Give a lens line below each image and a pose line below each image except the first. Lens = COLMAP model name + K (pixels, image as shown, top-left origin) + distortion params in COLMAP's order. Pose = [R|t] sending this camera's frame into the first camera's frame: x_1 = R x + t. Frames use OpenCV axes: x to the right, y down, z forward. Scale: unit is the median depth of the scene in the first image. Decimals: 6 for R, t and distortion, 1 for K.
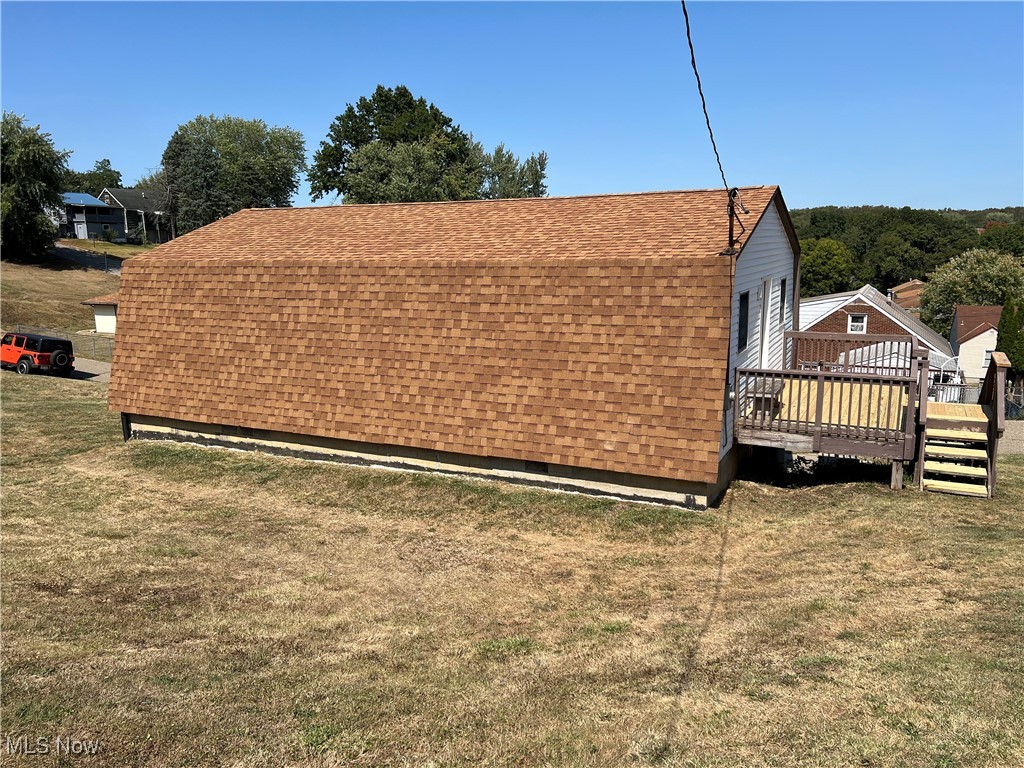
lens RADIAL K [[771.3, 0, 517.8], [0, 771.3, 384.5], [0, 0, 1]] dist [0.062990, -0.054909]
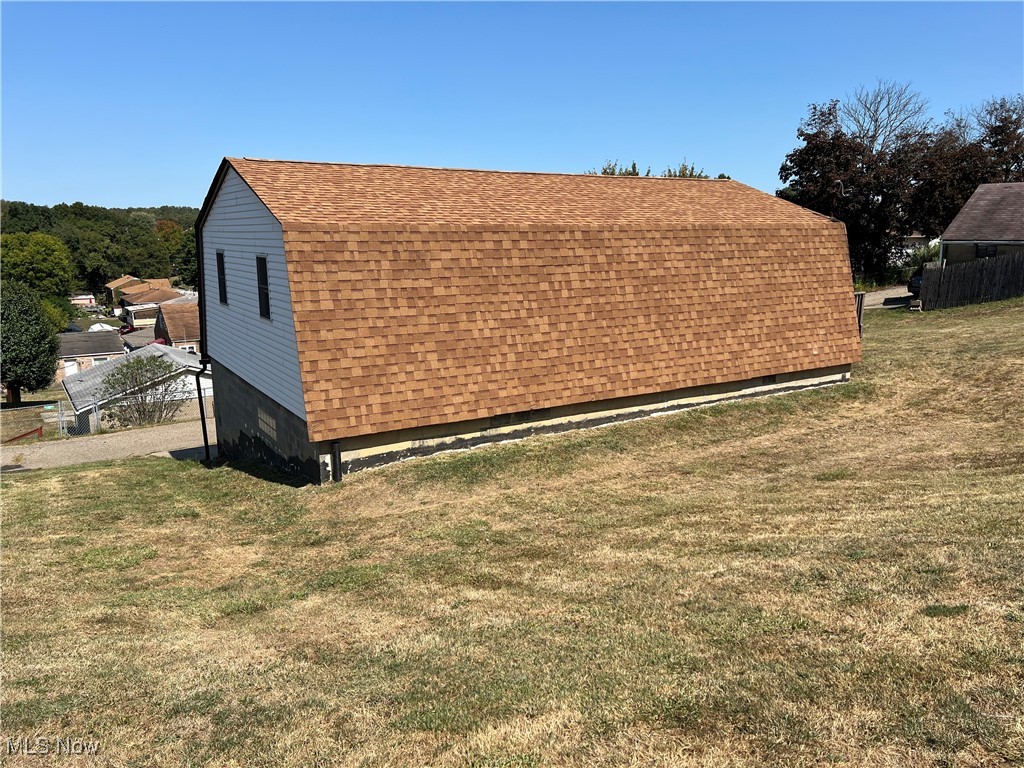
lens RADIAL K [[771.3, 0, 514.6], [0, 771.3, 390.5], [0, 0, 1]] dist [0.062990, -0.054909]
pose [[0.529364, -0.157960, 0.833560, -1.179383], [0.150529, 0.984413, 0.090951, -0.055574], [-0.834934, 0.077328, 0.544890, 0.564637]]
